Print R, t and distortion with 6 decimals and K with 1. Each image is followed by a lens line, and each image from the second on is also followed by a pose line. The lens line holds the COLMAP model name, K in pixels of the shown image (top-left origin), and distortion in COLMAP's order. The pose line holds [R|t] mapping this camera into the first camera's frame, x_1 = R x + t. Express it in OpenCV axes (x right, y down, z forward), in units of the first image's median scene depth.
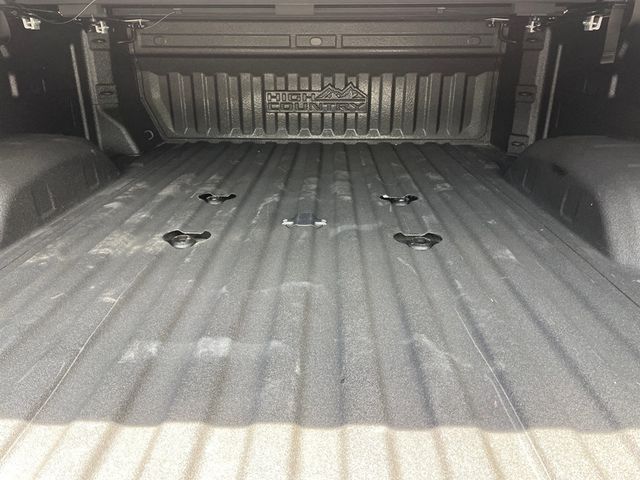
lens RADIAL K [[486.1, 0, 321.5], [0, 486.1, 237.8], [0, 0, 1]] dist [0.087393, -0.112427]
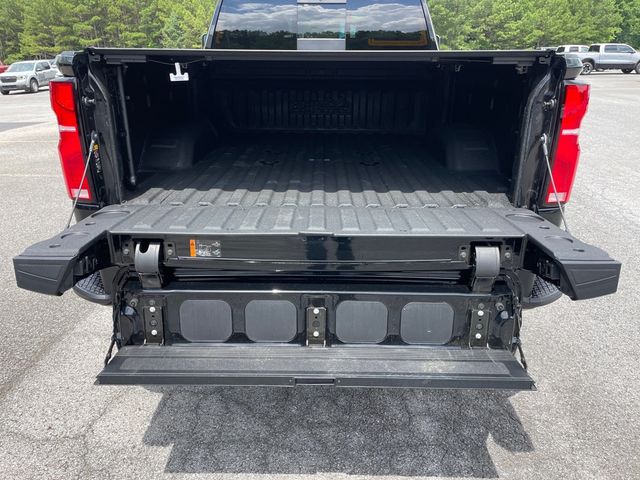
lens RADIAL K [[486.1, 0, 315.5], [0, 486.1, 238.6], [0, 0, 1]] dist [0.087393, -0.112427]
pose [[0.999989, 0.003852, 0.002540, -0.064527], [-0.003780, 0.999610, -0.027671, 0.435345], [-0.002646, 0.027661, 0.999614, -1.333841]]
